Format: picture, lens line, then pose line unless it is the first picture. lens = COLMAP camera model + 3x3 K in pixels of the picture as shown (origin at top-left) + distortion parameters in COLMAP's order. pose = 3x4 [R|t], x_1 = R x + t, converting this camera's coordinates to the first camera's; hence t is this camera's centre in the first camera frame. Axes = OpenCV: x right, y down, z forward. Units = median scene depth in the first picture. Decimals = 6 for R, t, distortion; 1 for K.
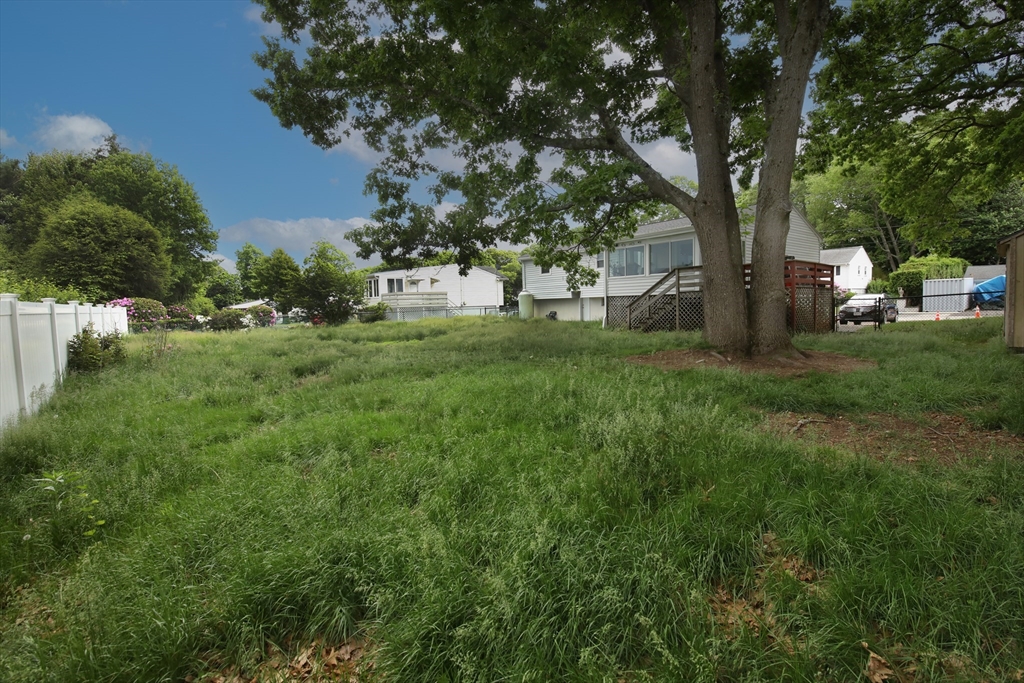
lens RADIAL K [[462.6, 0, 515.1], [0, 462.6, 342.1], [0, 0, 1]] dist [-0.000793, -0.000829]
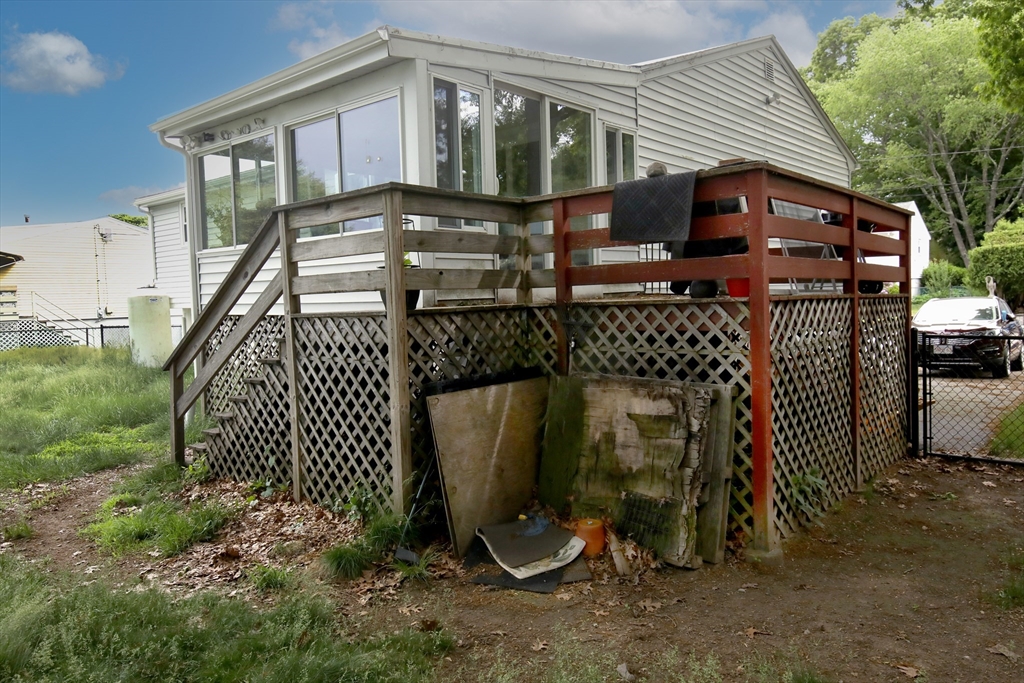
lens RADIAL K [[729.4, 0, 512.0], [0, 729.4, 341.5], [0, 0, 1]] dist [0.007006, 0.003113]
pose [[0.987272, -0.010584, 0.158689, 0.218223], [0.013946, 0.999701, -0.020090, -0.047231], [-0.158429, 0.022047, 0.987124, 0.344868]]
